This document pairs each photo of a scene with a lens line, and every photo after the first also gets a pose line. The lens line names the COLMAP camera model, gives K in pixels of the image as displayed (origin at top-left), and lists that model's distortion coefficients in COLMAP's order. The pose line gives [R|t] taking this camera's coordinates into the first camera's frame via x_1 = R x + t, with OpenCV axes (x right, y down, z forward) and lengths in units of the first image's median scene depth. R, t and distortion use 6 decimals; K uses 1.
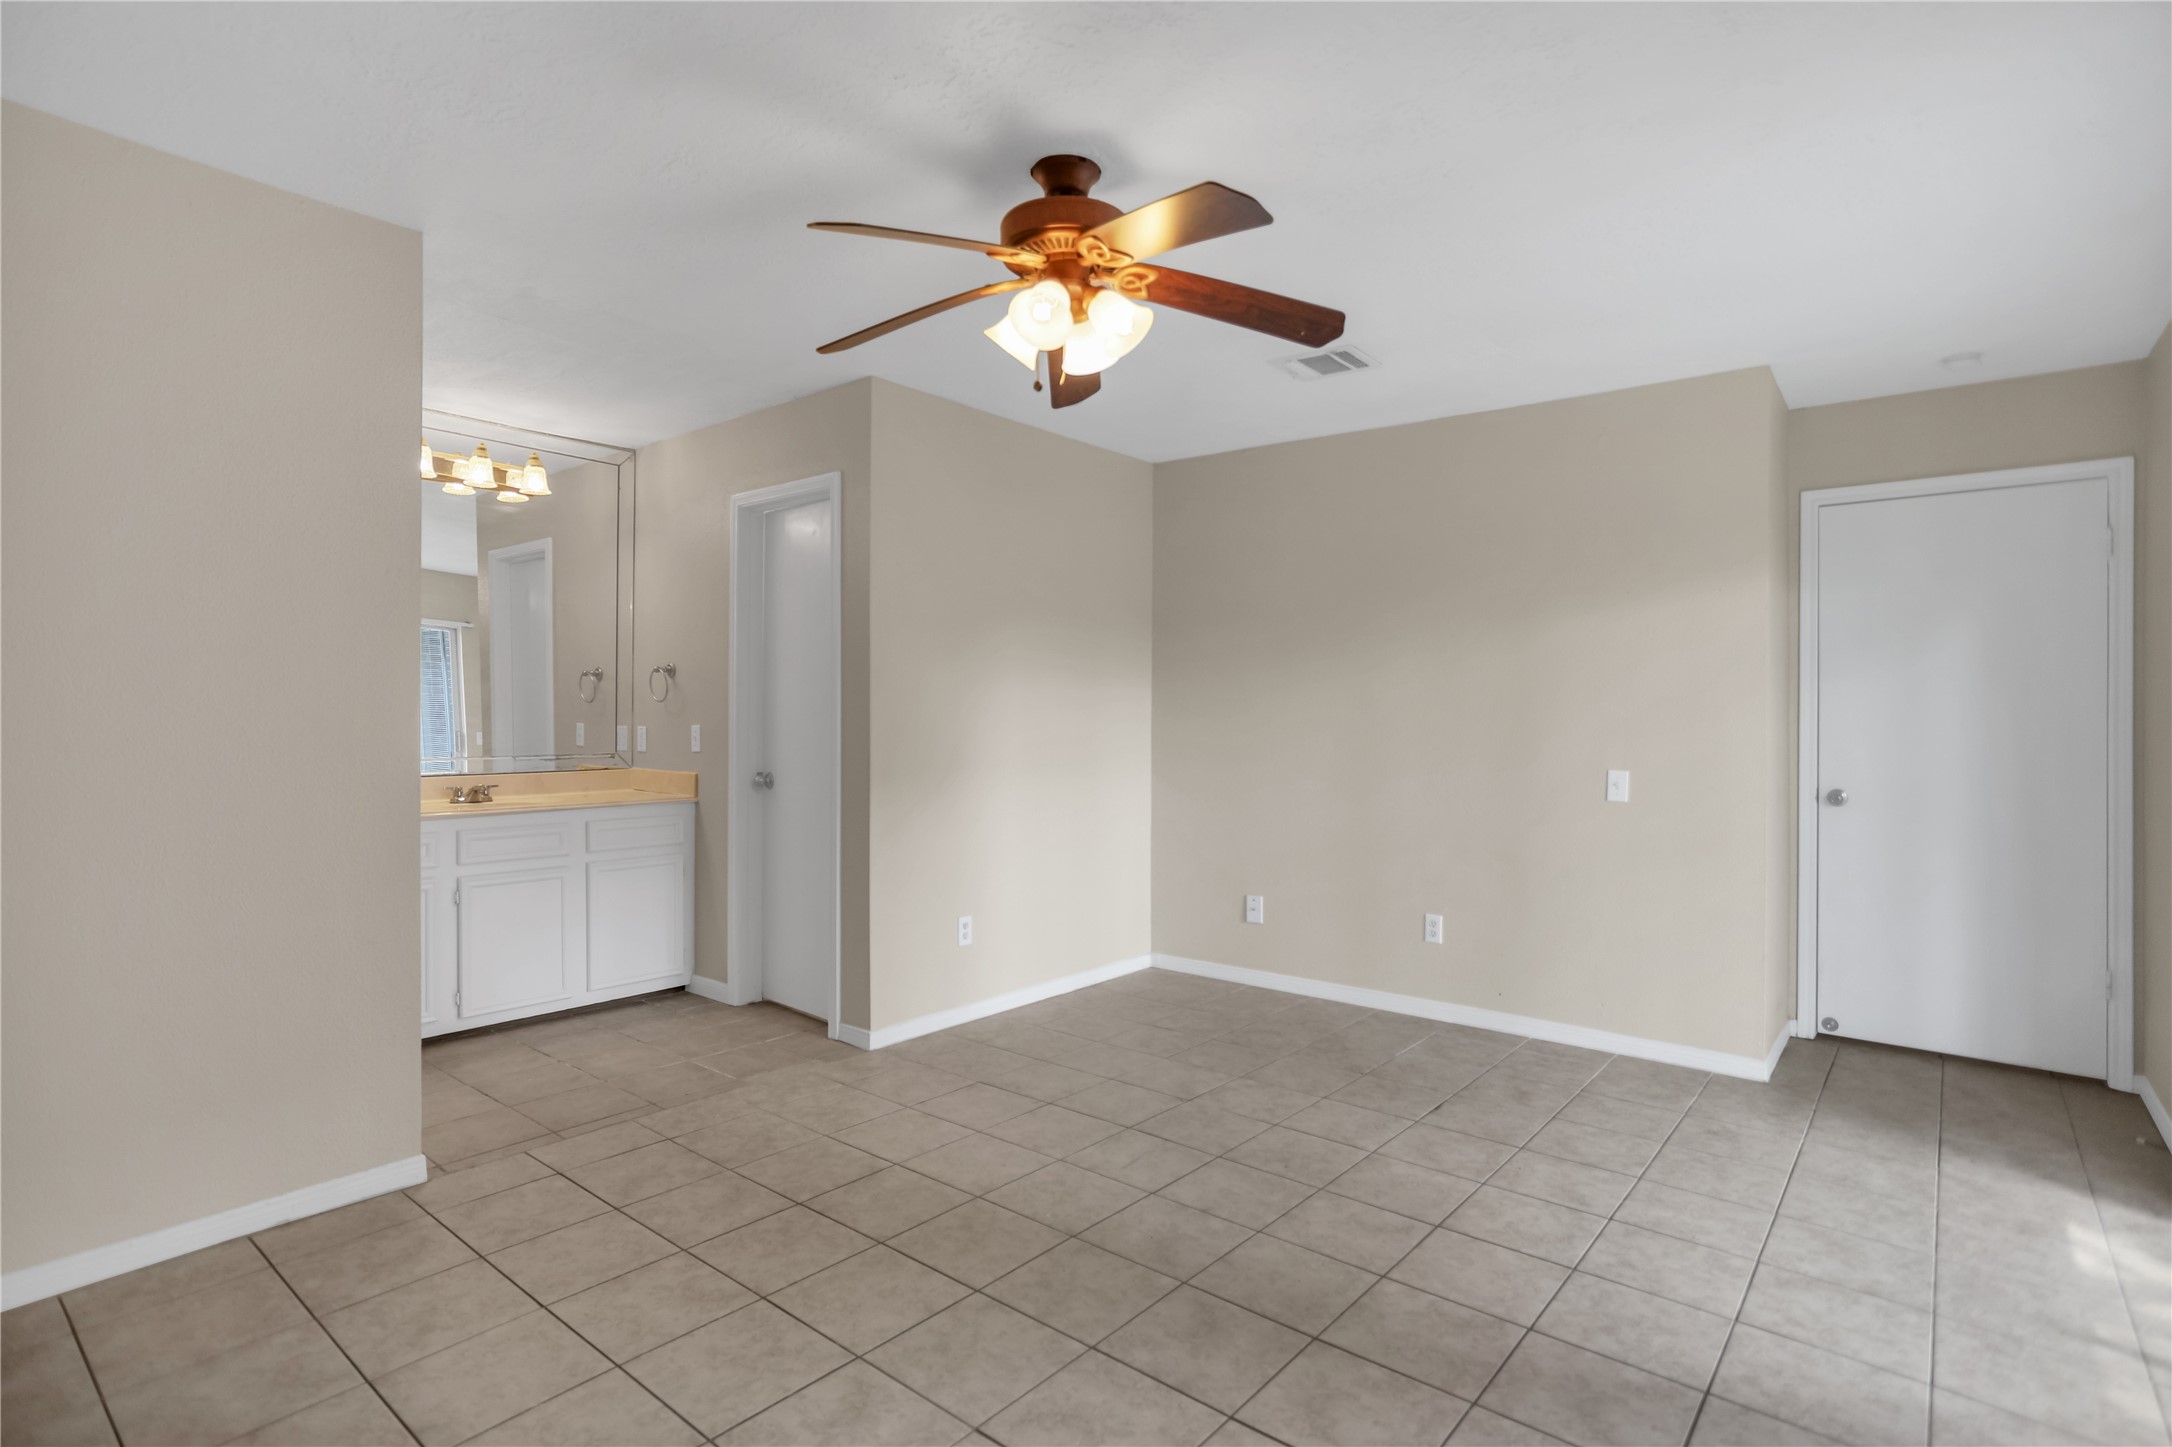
lens RADIAL K [[1070.9, 0, 1086.0], [0, 1070.9, 723.5], [0, 0, 1]] dist [-0.043907, 0.020161]
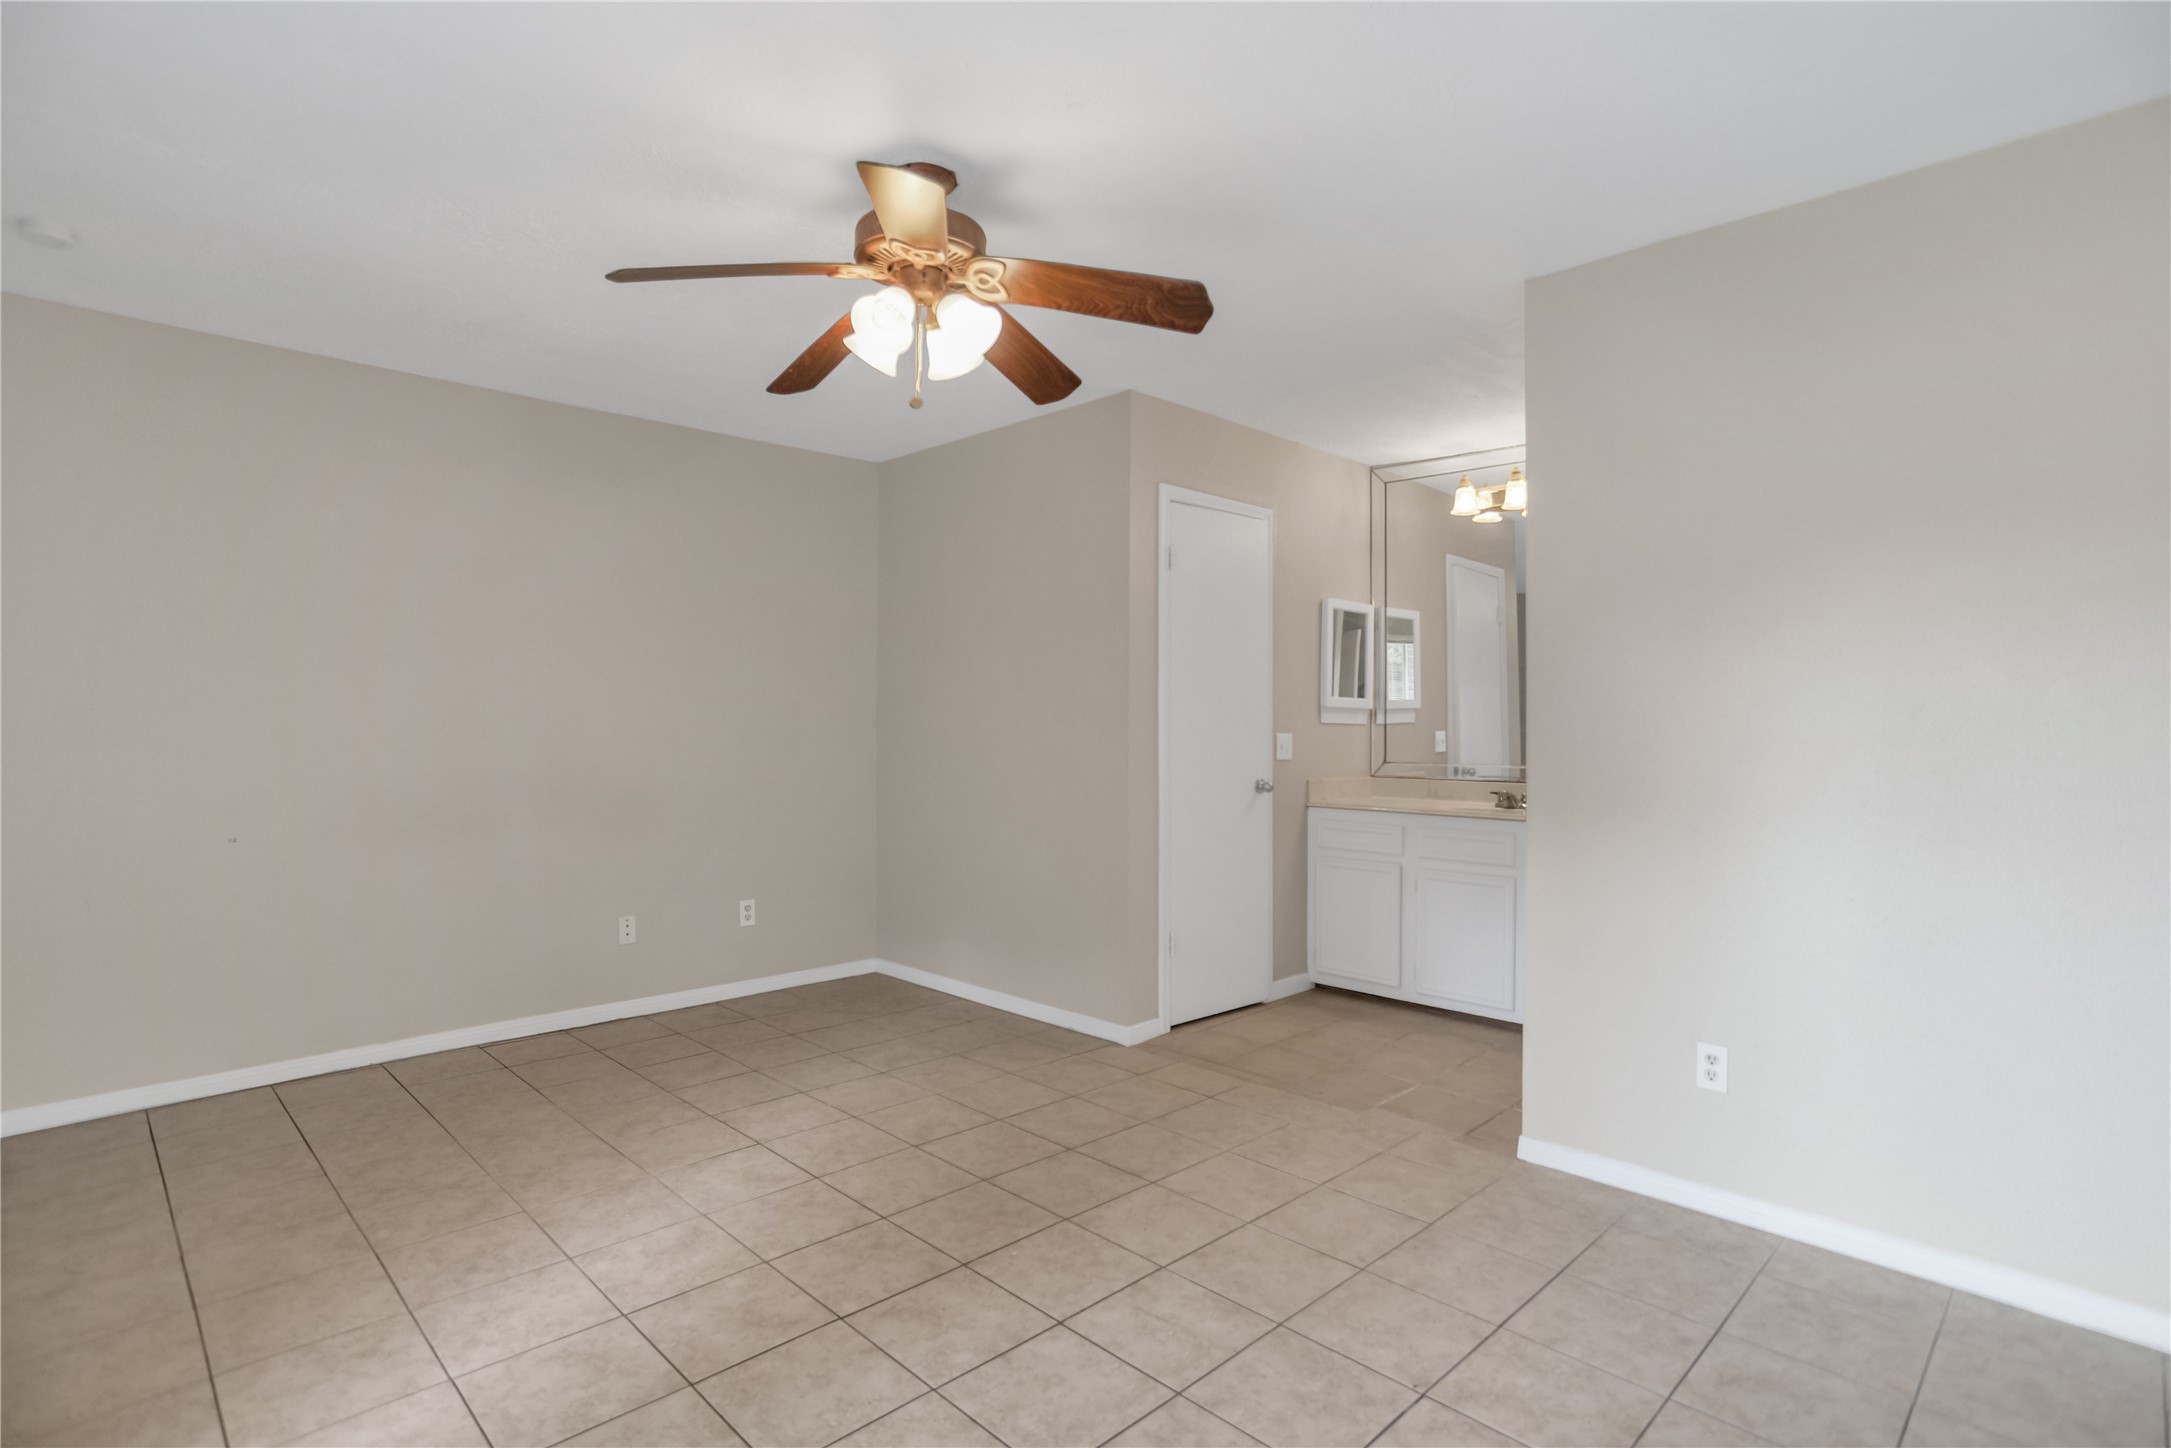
lens RADIAL K [[1070.5, 0, 1085.5], [0, 1070.5, 724.0], [0, 0, 1]] dist [-0.043907, 0.020161]
pose [[-0.099185, -0.008571, -0.995032, 0.588090], [-0.012797, 0.999891, -0.007338, 0.003193], [0.994987, 0.012006, -0.099284, 0.760675]]
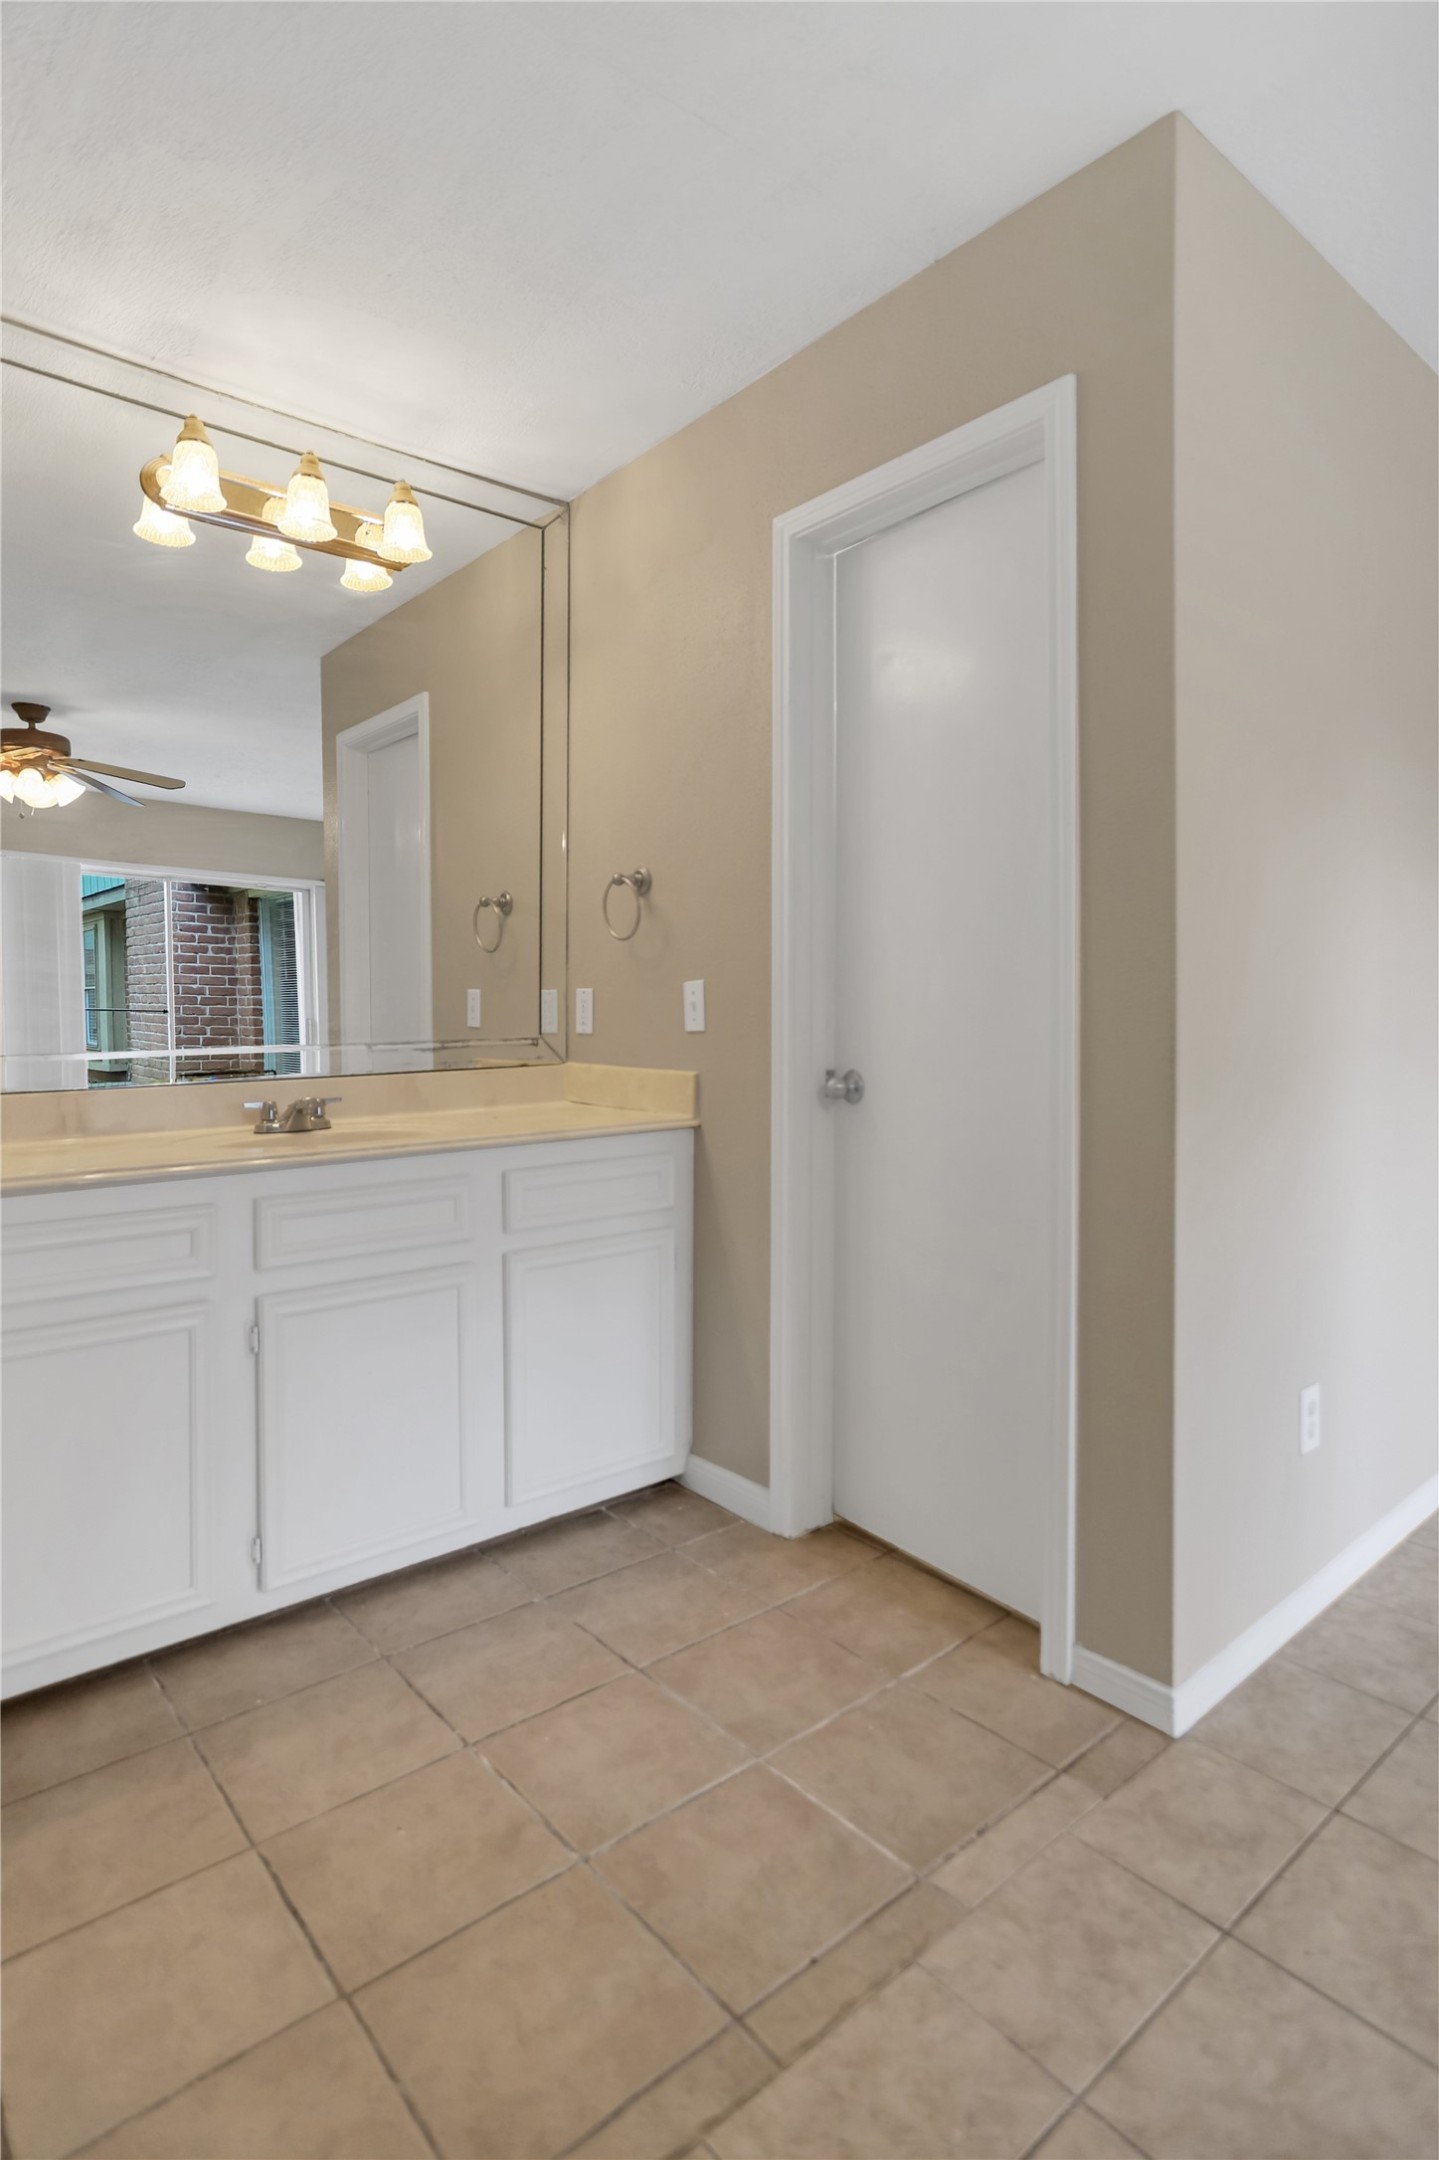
lens RADIAL K [[1122.8, 0, 762.9], [0, 1122.8, 980.3], [0, 0, 1]] dist [-0.041520, 0.019226]
pose [[0.986382, -0.018613, -0.163413, -0.284927], [0.013799, 0.999438, -0.030545, 0.021680], [0.163890, 0.027874, 0.986085, 0.539463]]
